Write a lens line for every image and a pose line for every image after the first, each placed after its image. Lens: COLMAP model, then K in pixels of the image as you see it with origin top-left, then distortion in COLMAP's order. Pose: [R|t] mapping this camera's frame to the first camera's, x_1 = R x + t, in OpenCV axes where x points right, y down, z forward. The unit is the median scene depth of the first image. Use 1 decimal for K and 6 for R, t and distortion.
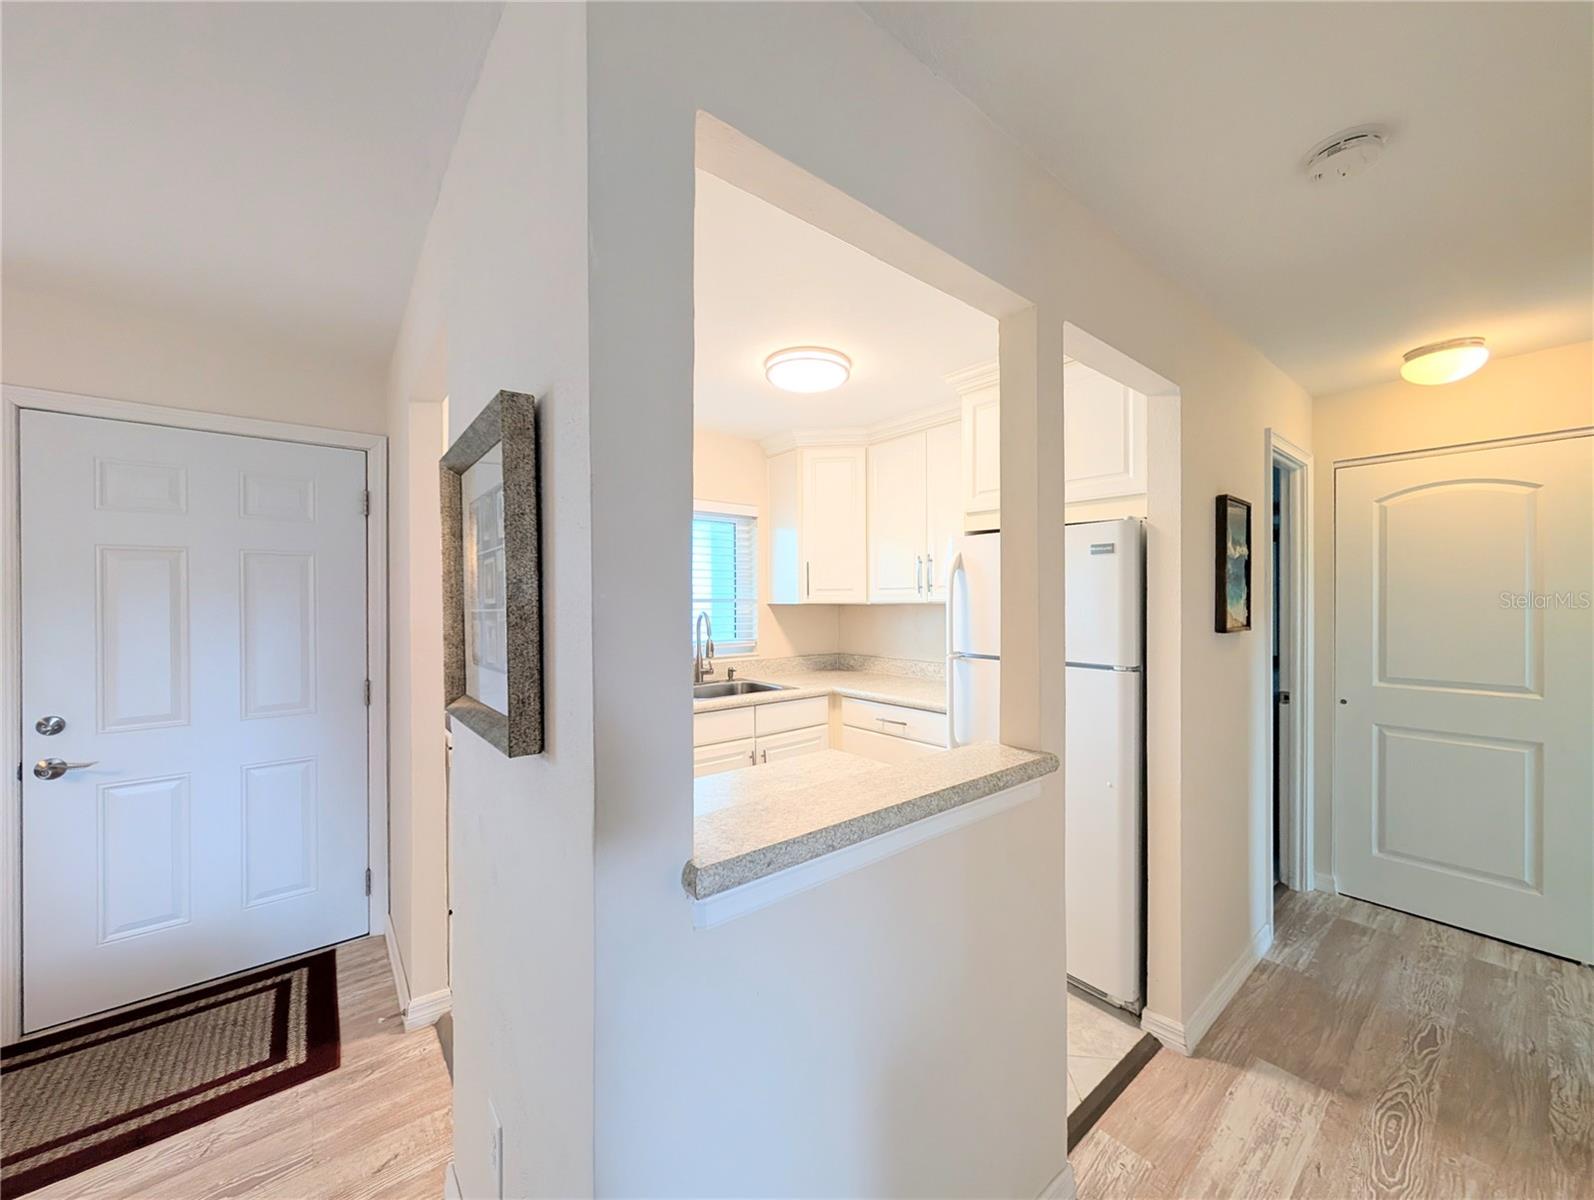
lens RADIAL K [[601.8, 0, 798.6], [0, 601.8, 603.6], [0, 0, 1]] dist [-0.000366, 0.000147]
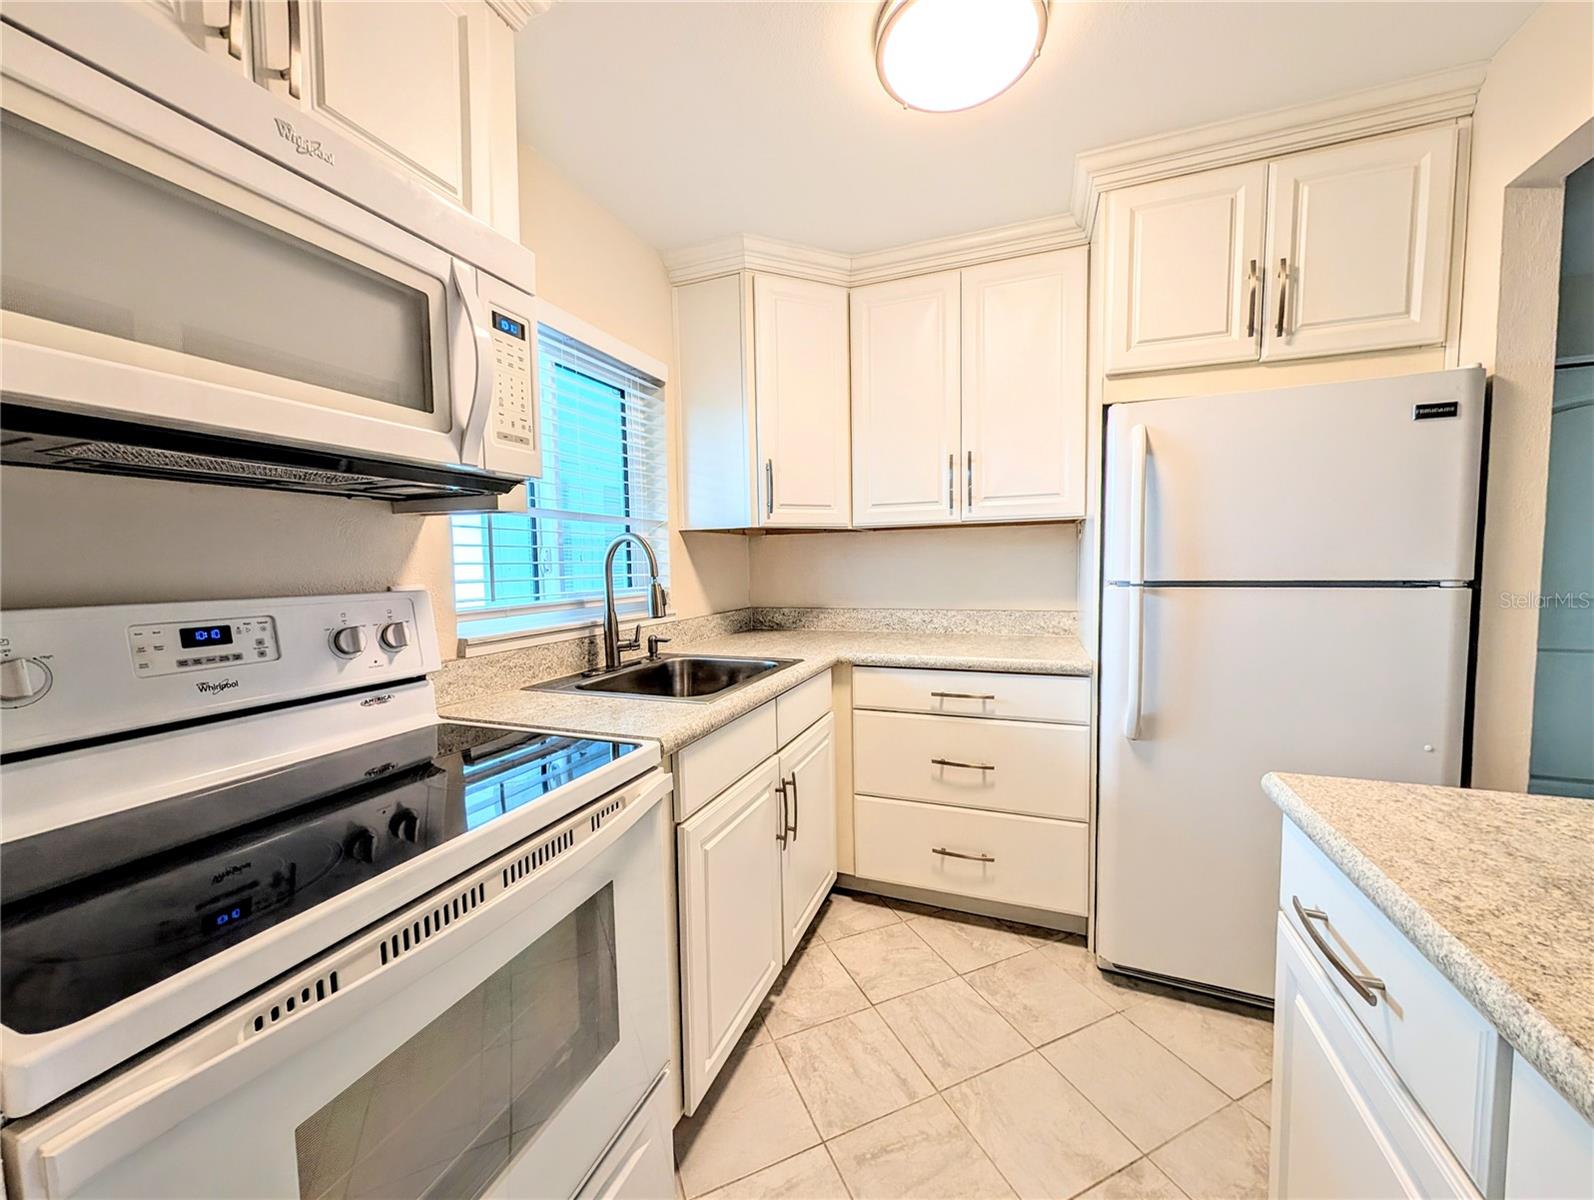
lens RADIAL K [[601.8, 0, 798.6], [0, 601.8, 603.6], [0, 0, 1]] dist [-0.000366, 0.000147]
pose [[0.870966, -0.045383, 0.489243, -0.386996], [0.016952, 0.997908, 0.062388, 0.059752], [-0.491051, -0.046044, 0.869913, 0.614738]]
